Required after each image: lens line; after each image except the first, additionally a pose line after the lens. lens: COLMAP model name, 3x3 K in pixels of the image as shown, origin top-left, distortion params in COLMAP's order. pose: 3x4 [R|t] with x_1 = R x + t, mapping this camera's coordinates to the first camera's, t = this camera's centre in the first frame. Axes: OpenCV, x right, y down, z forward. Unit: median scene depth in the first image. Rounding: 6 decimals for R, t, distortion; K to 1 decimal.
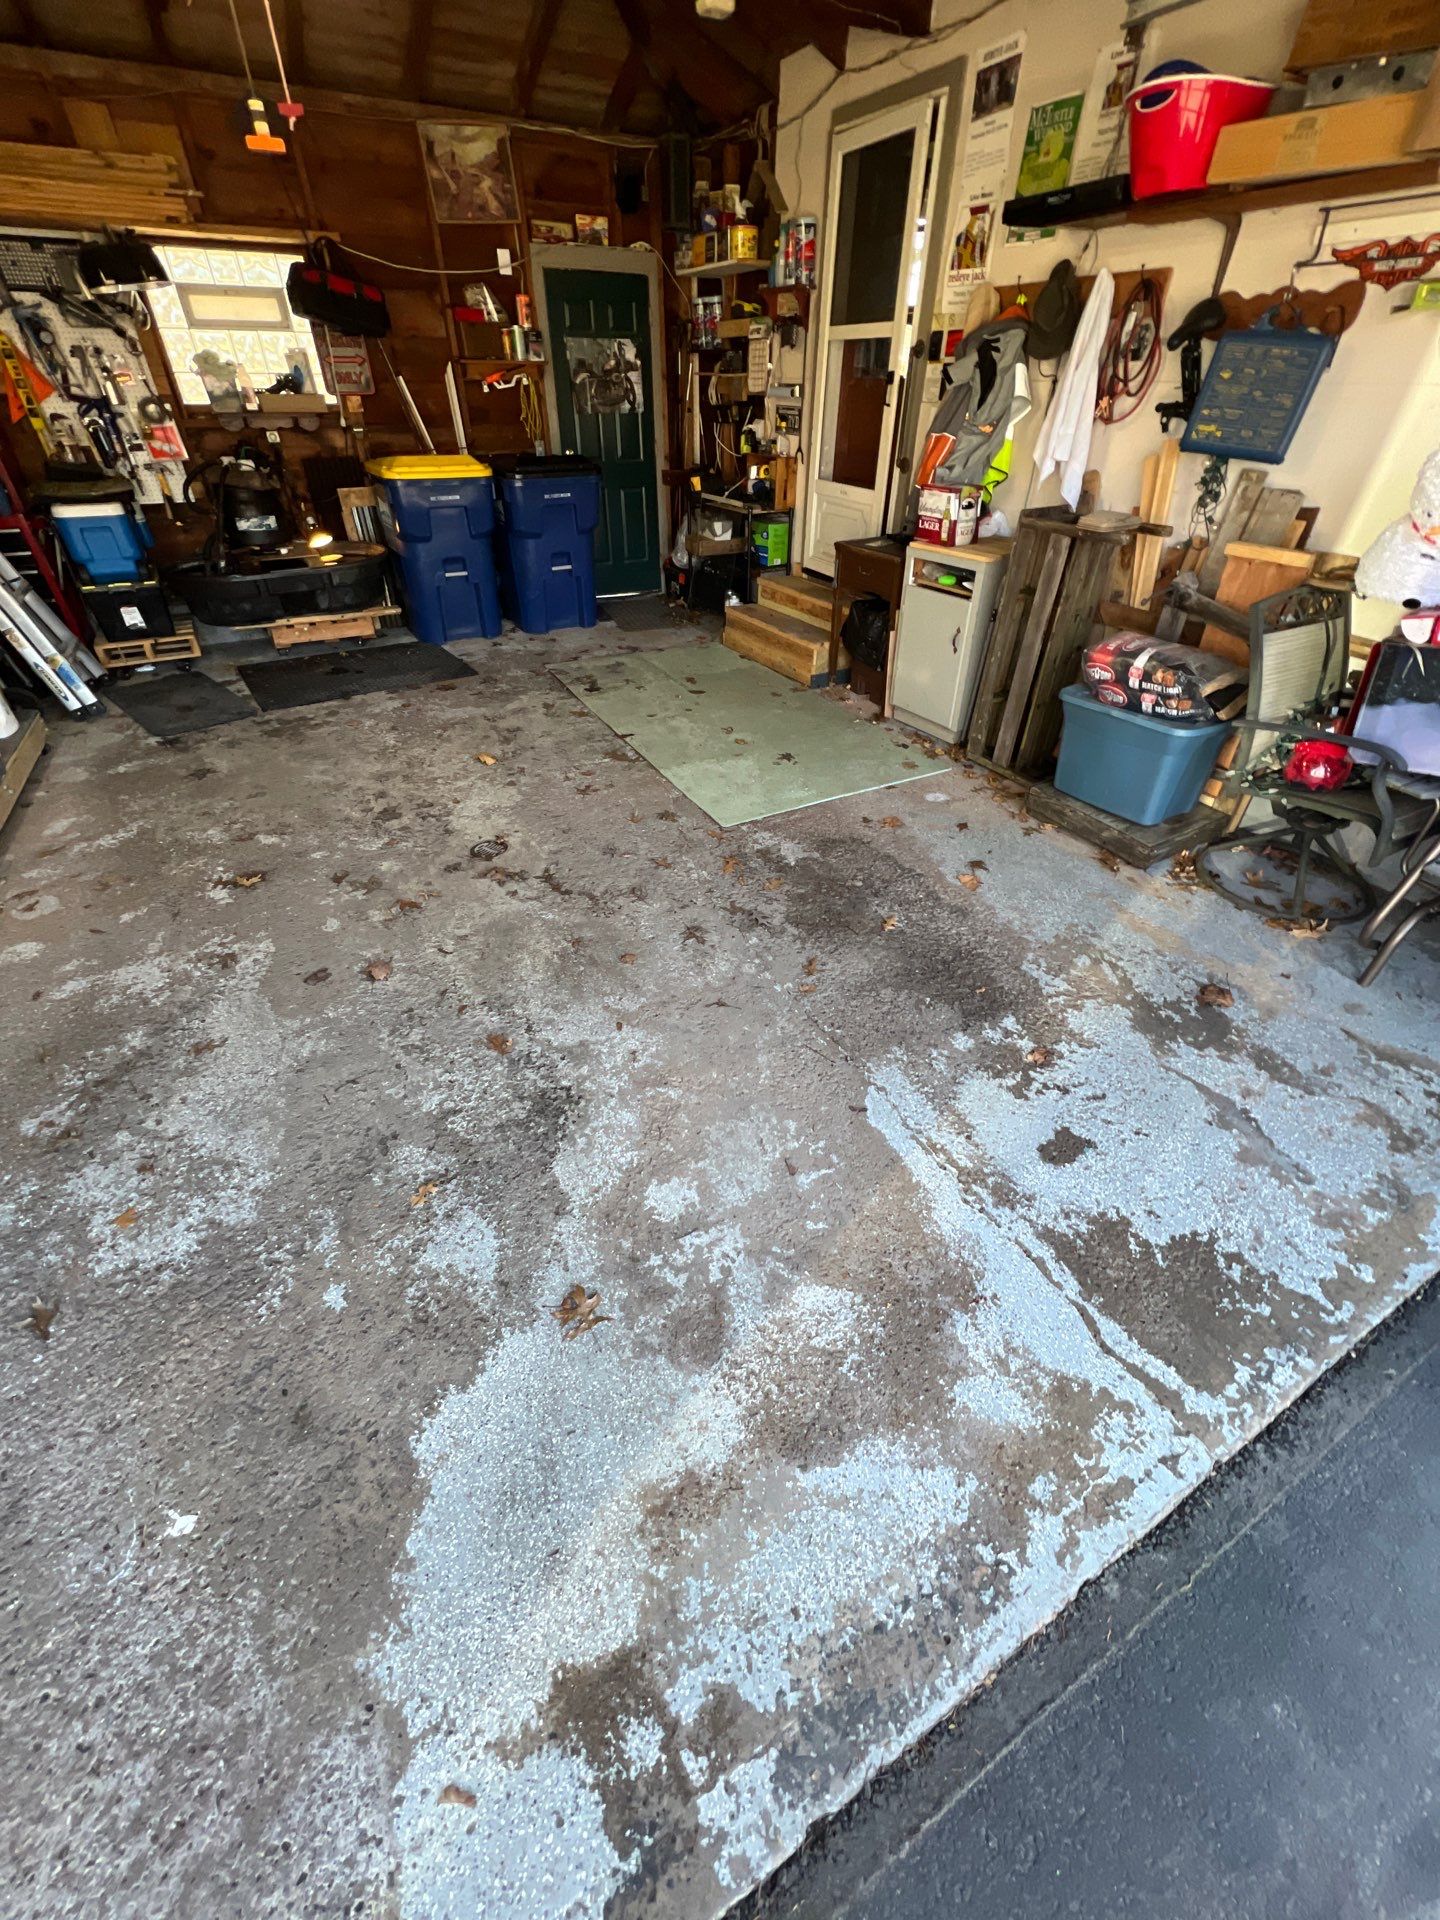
lens RADIAL K [[761.5, 0, 722.4], [0, 761.5, 957.7], [0, 0, 1]] dist [0.002561, -0.001100]
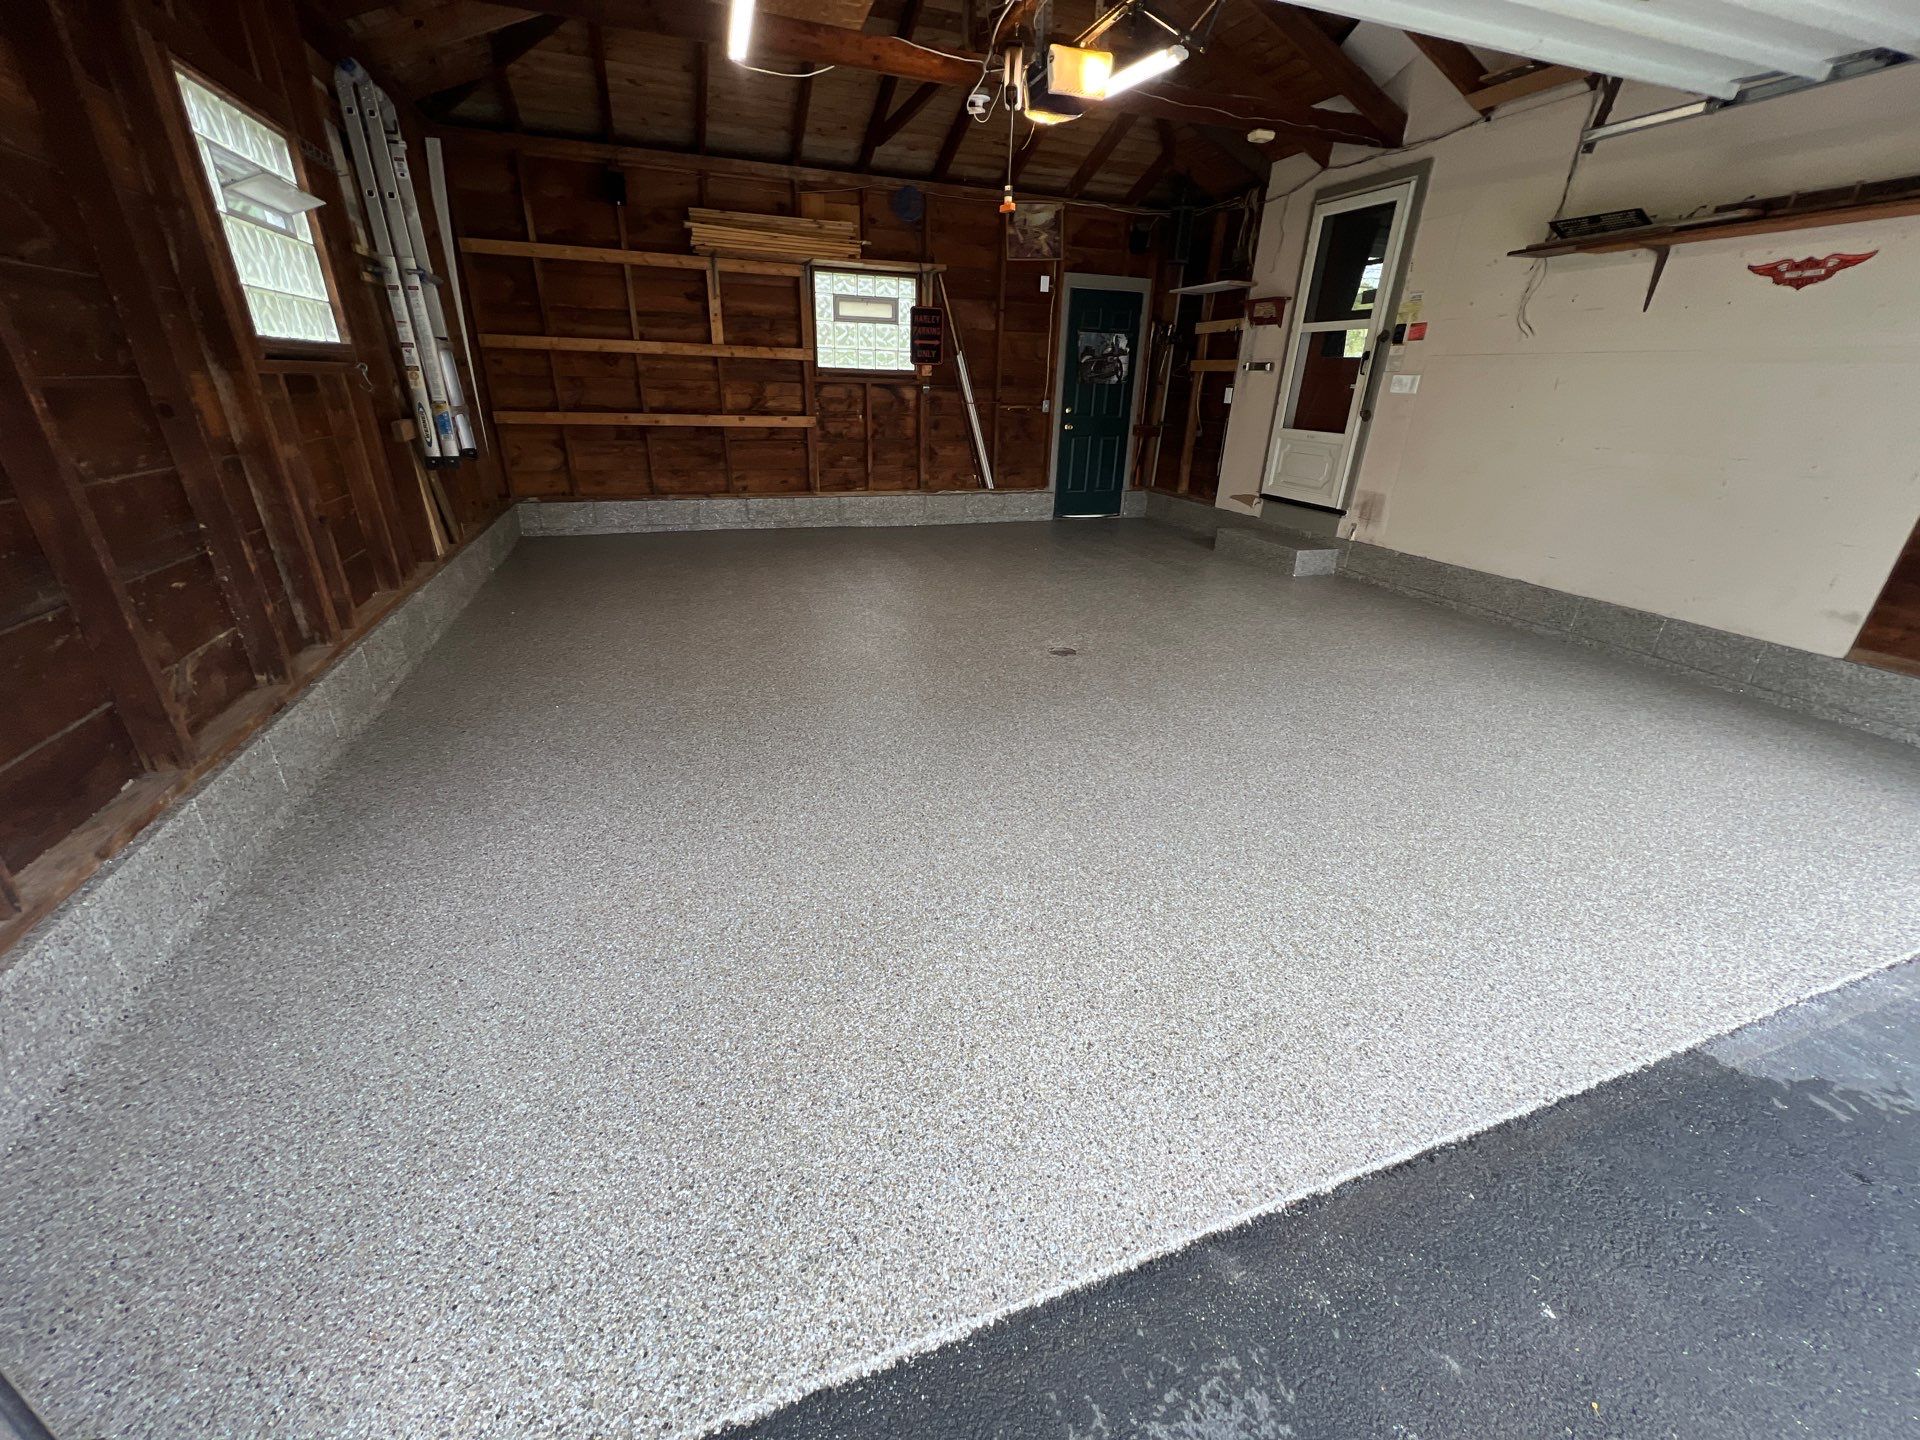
lens RADIAL K [[761.5, 0, 955.3], [0, 761.5, 719.3], [0, 0, 1]] dist [0.002561, -0.001100]
pose [[0.986067, 0.083668, -0.143776, -0.232760], [-0.114695, 0.967972, -0.223327, 0.228551], [0.120486, 0.236706, 0.964082, -0.210062]]
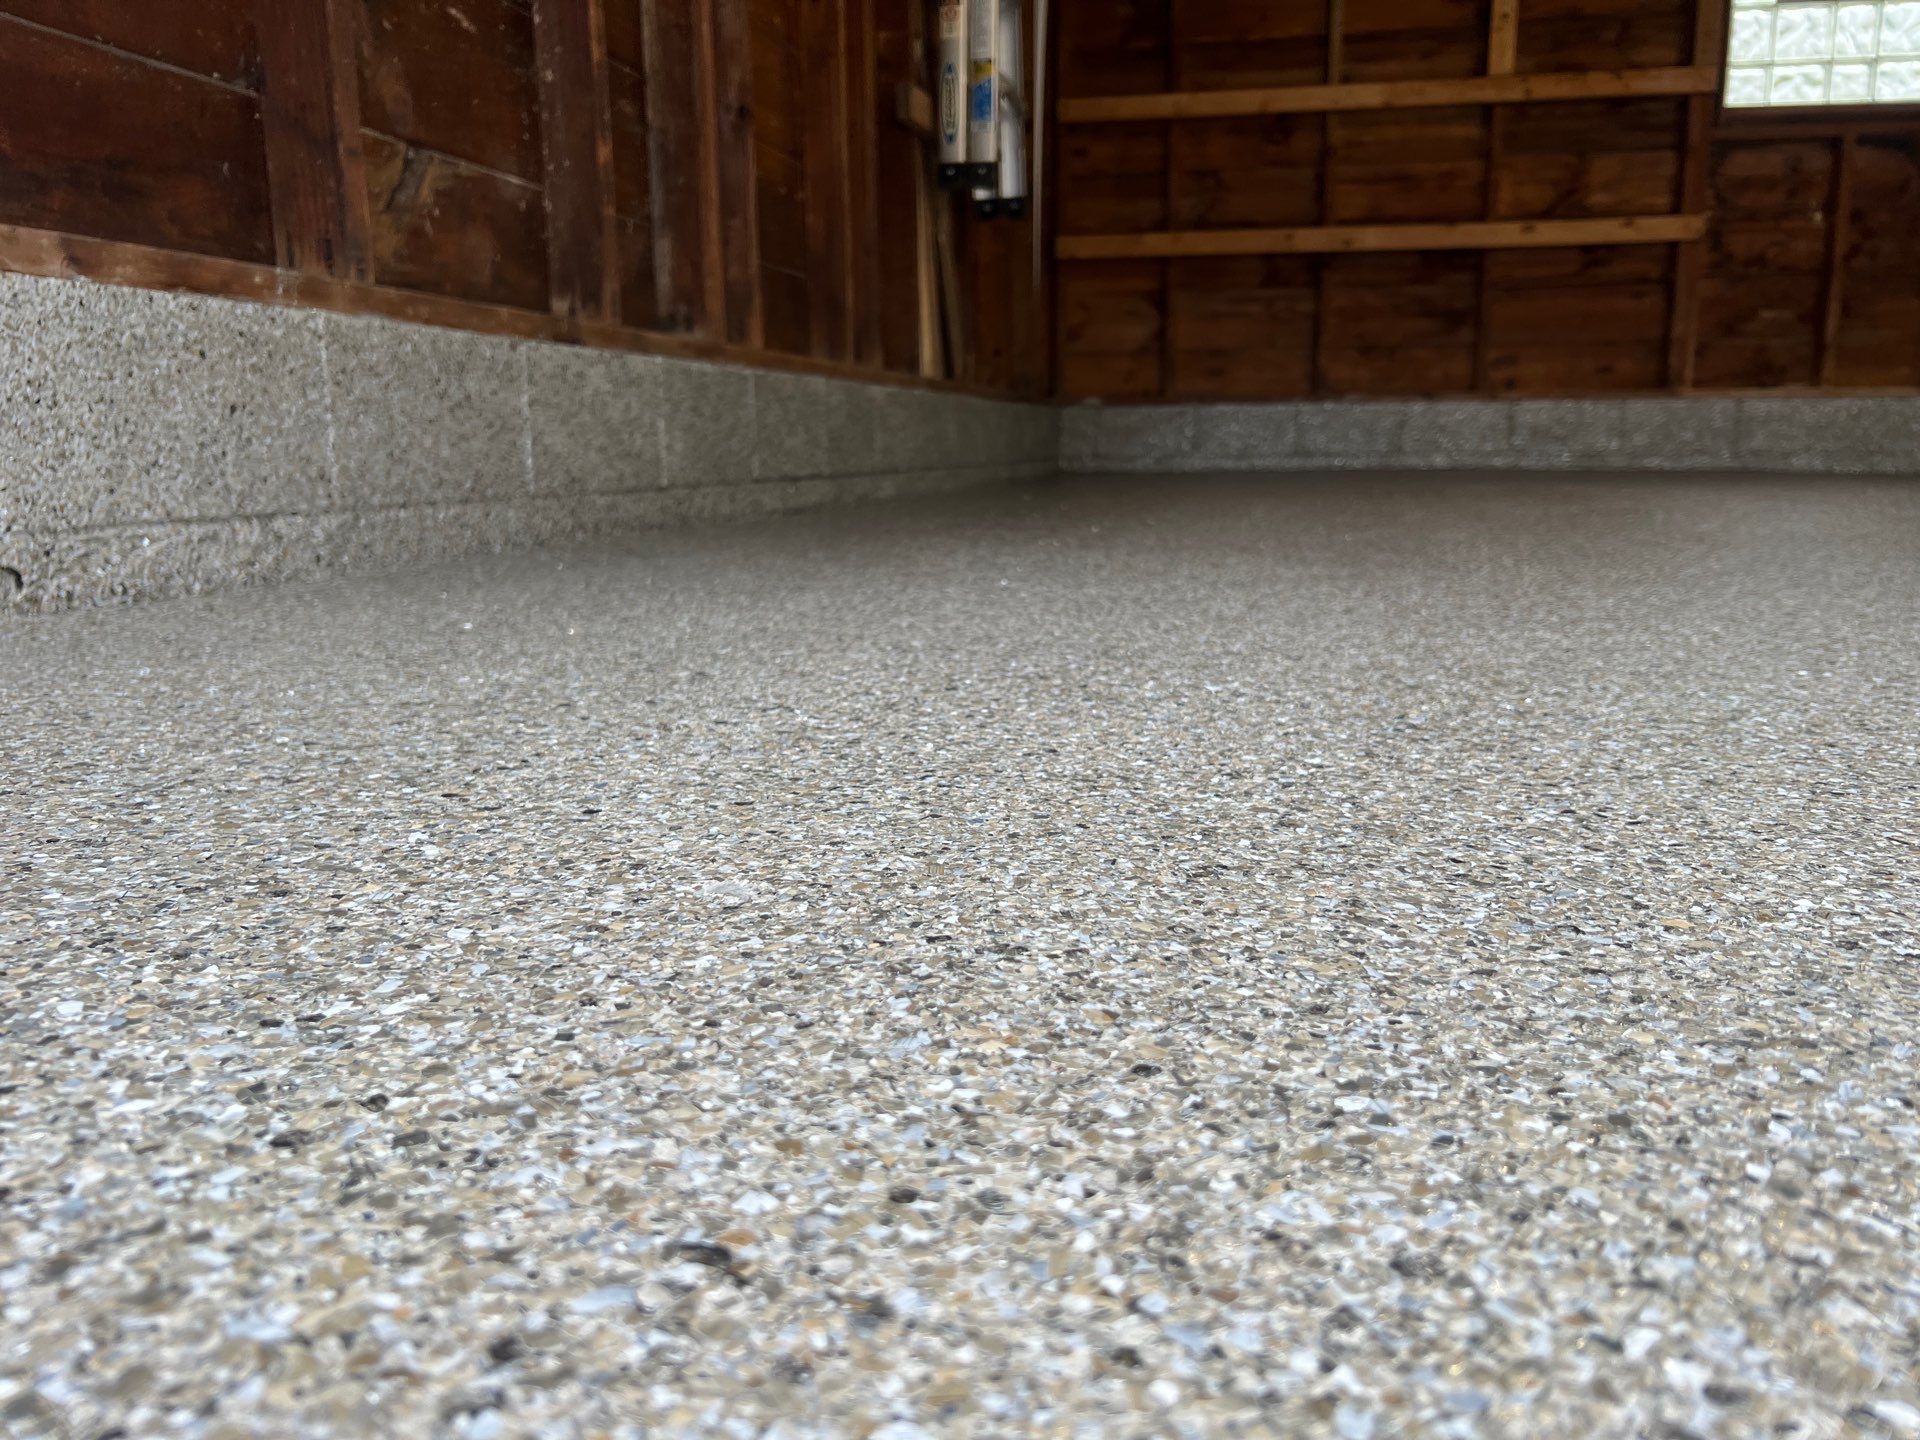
lens RADIAL K [[1464.2, 0, 950.7], [0, 1464.2, 725.9], [0, 0, 1]] dist [0.023553, -0.033385]
pose [[0.742674, 0.113740, -0.659923, -0.387867], [-0.395140, 0.870056, -0.294732, 0.370248], [0.540647, 0.479652, 0.691111, 0.089121]]
